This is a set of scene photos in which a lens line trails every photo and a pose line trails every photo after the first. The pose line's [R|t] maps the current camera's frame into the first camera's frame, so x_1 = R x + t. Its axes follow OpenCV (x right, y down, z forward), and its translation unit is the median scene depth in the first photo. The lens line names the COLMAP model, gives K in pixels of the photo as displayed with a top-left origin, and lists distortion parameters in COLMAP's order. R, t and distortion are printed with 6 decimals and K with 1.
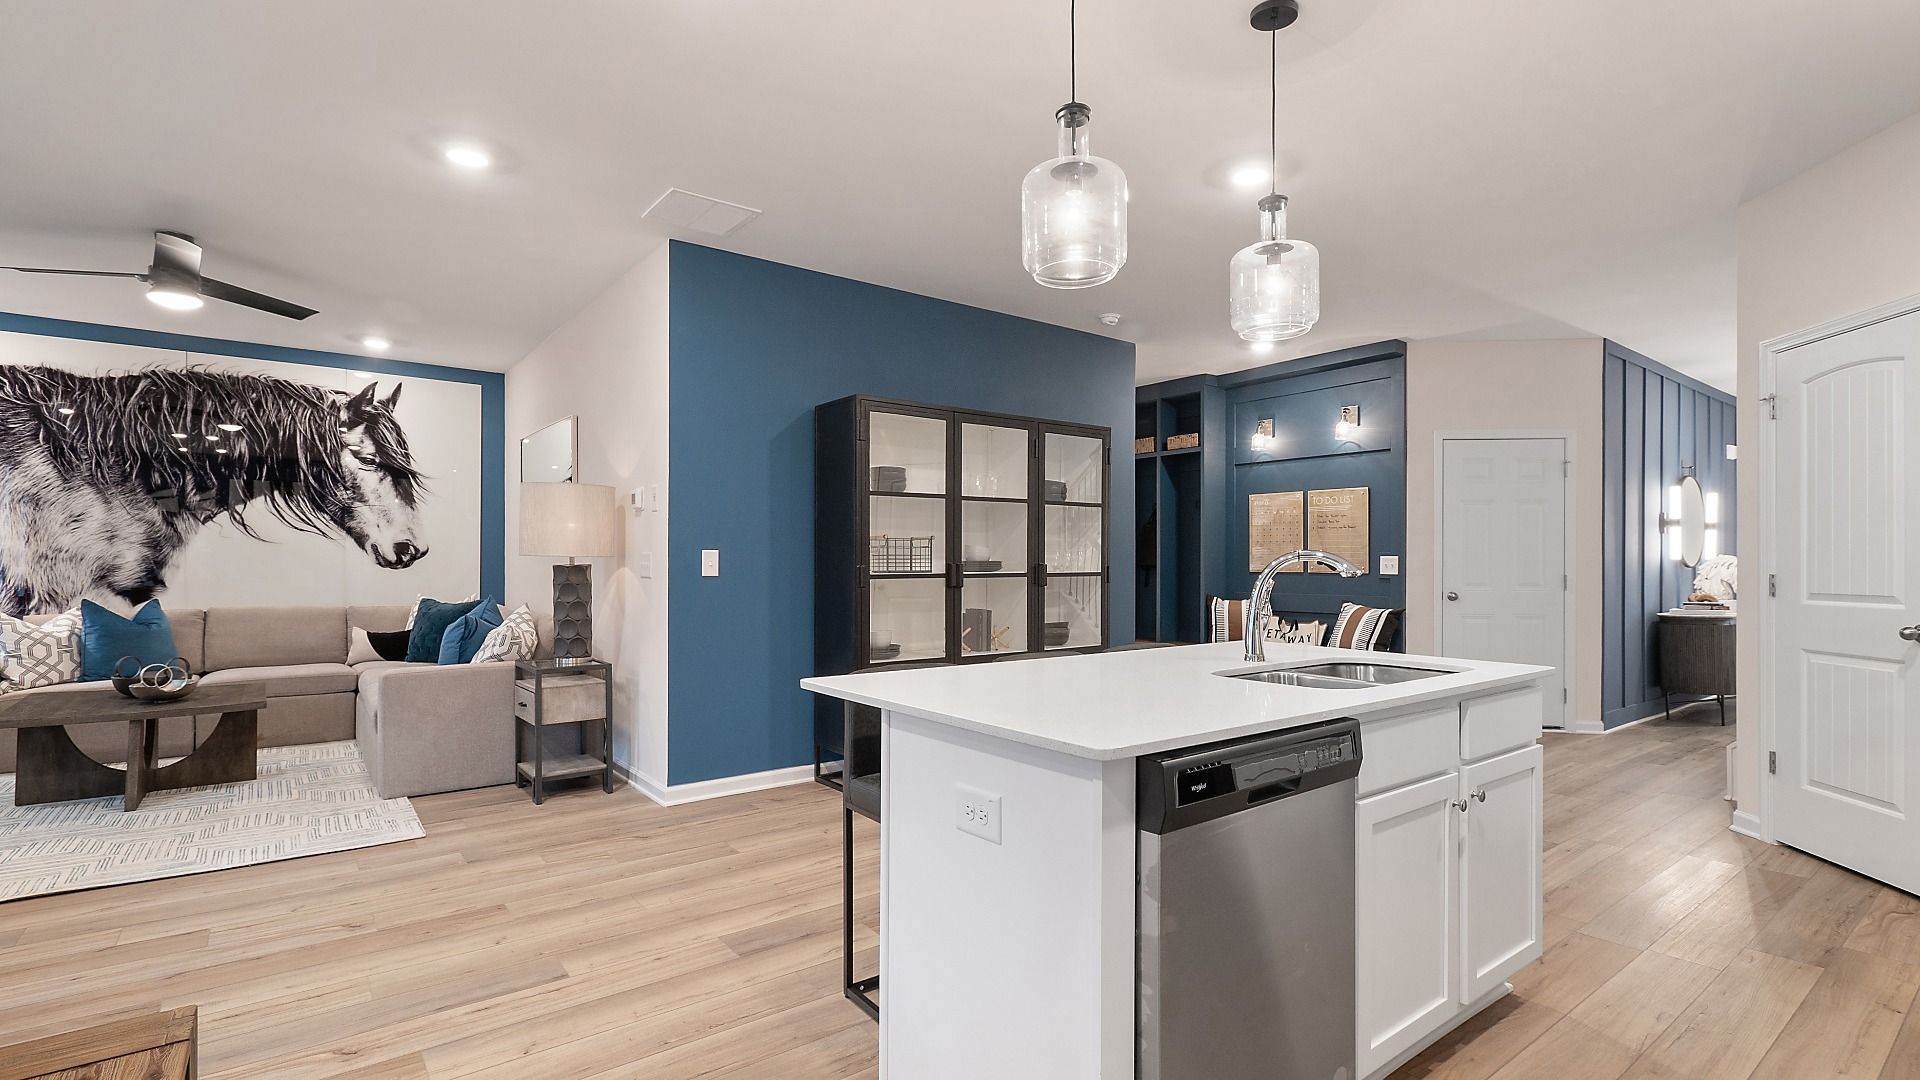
lens RADIAL K [[866.6, 0, 971.1], [0, 866.6, 568.0], [0, 0, 1]] dist [0.004417, -0.002789]
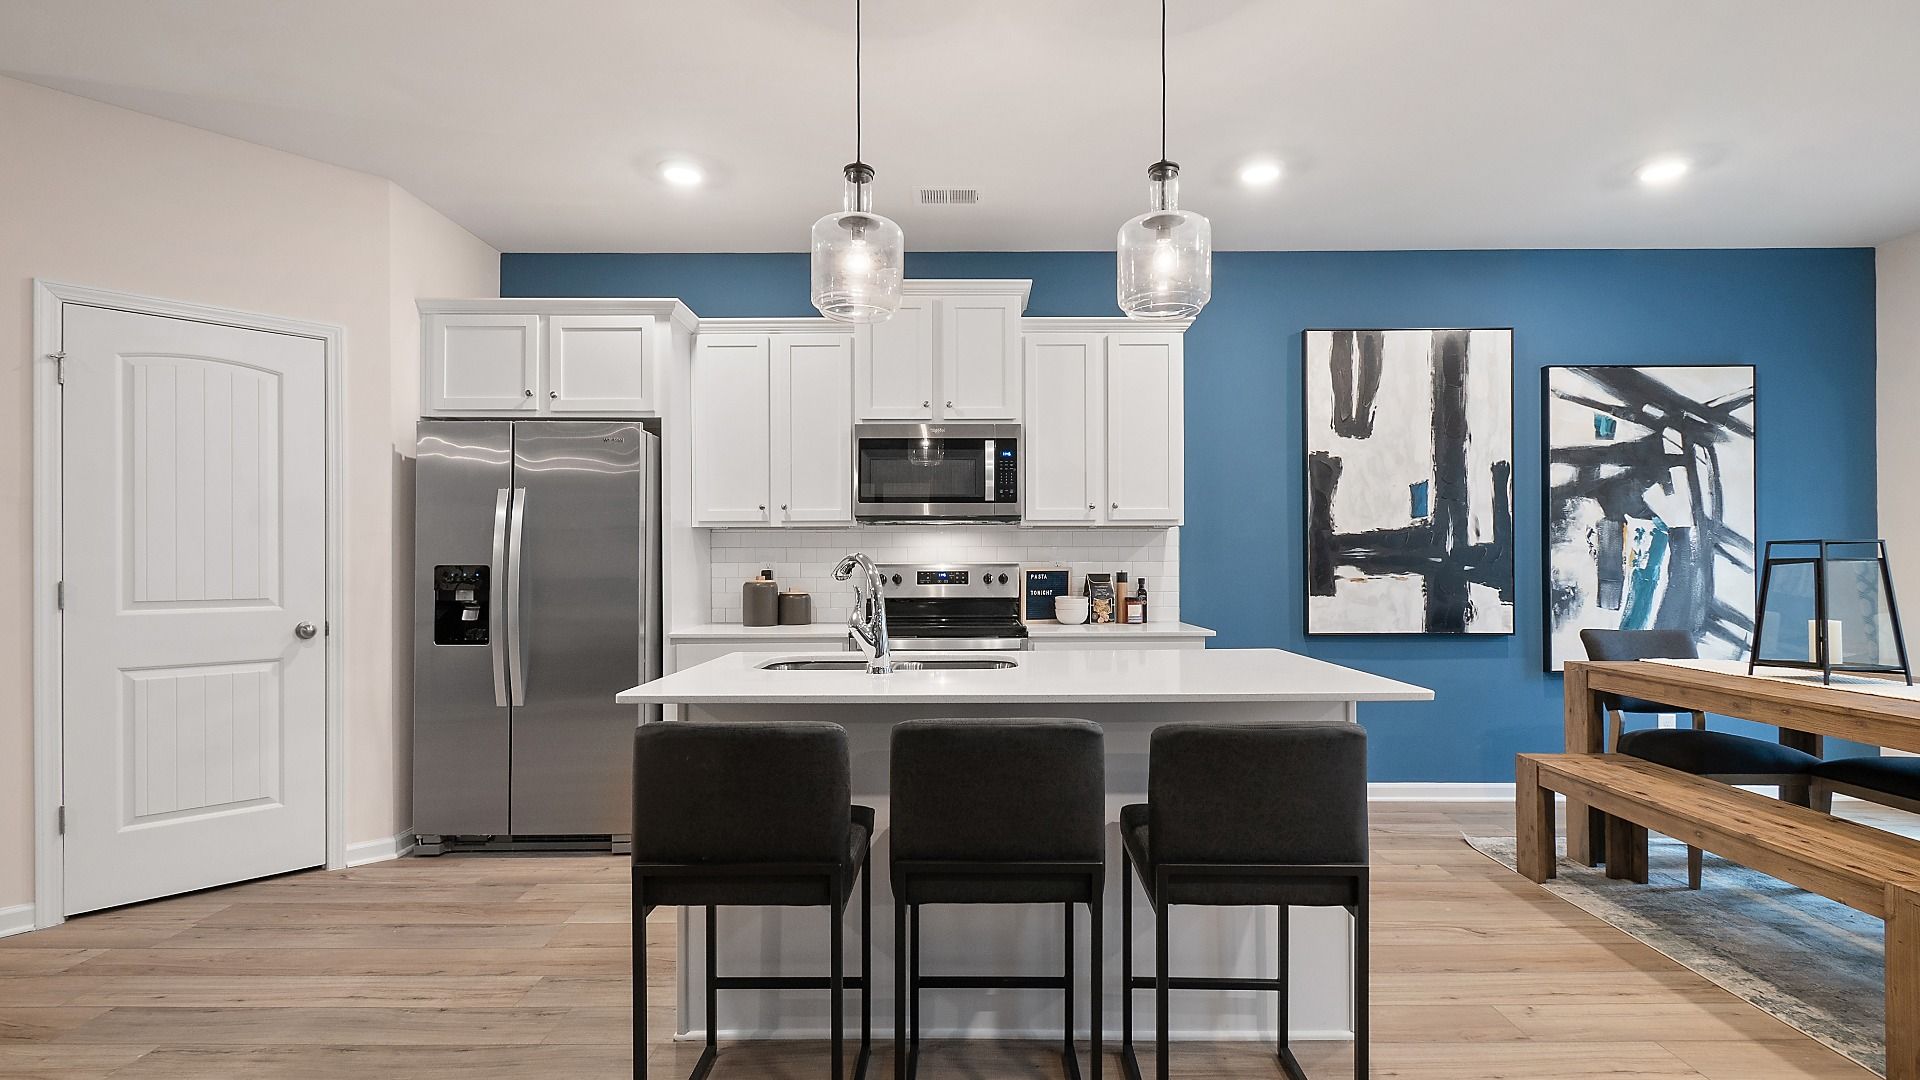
lens RADIAL K [[866.6, 0, 960.8], [0, 866.6, 558.4], [0, 0, 1]] dist [0.004417, -0.002789]
pose [[-0.786044, 0.006141, 0.618140, -0.133150], [0.005736, 0.999980, -0.002640, -0.004375], [-0.618144, 0.001470, -0.786064, 0.718091]]
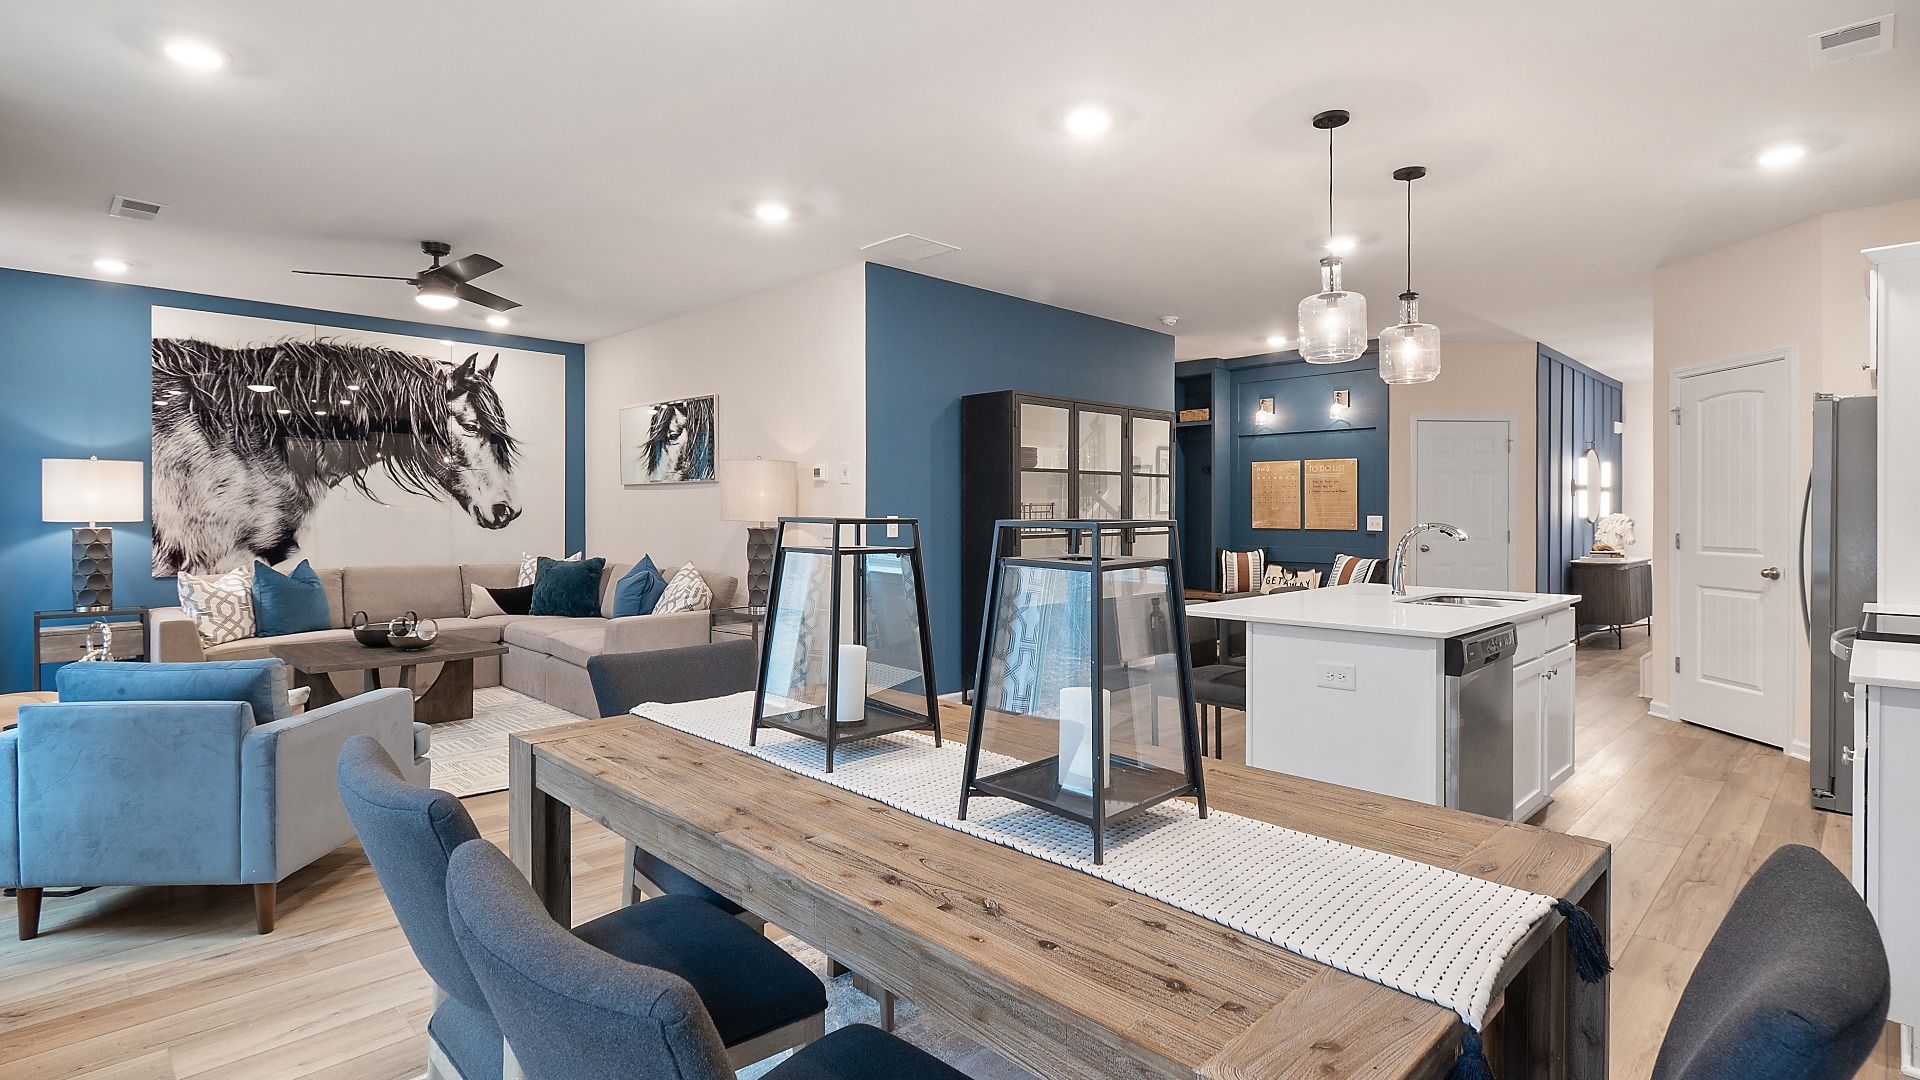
lens RADIAL K [[907.7, 0, 976.0], [0, 907.7, 522.5], [0, 0, 1]] dist [-0.002810, -0.000155]
pose [[0.991543, -0.003039, 0.129742, -0.267043], [0.002447, 0.999986, 0.004718, -0.012953], [-0.129754, -0.004361, 0.991537, -0.211237]]
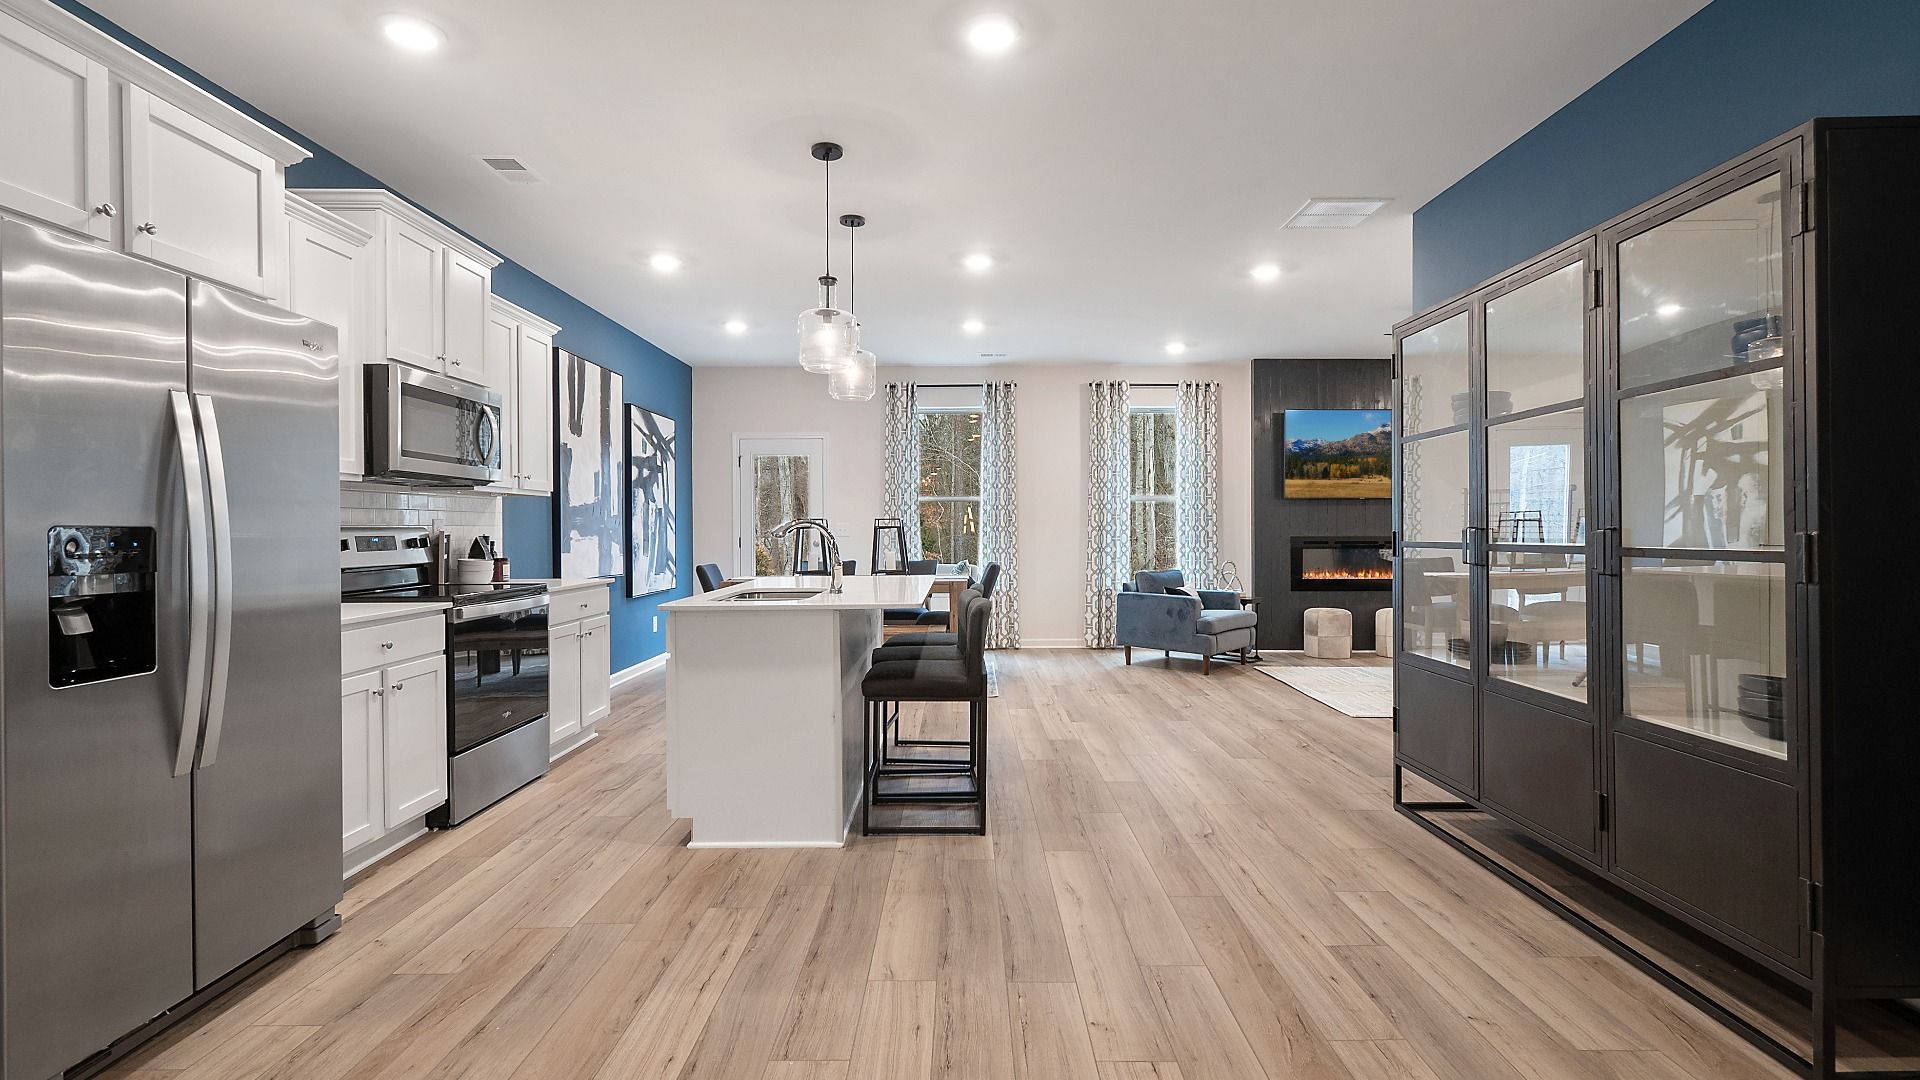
lens RADIAL K [[866.6, 0, 970.1], [0, 866.6, 530.8], [0, 0, 1]] dist [0.004417, -0.002789]
pose [[-0.607388, 0.004031, -0.794395, 0.594666], [-0.002050, 0.999976, 0.006641, -0.005002], [0.794403, 0.005662, -0.607365, 0.903455]]
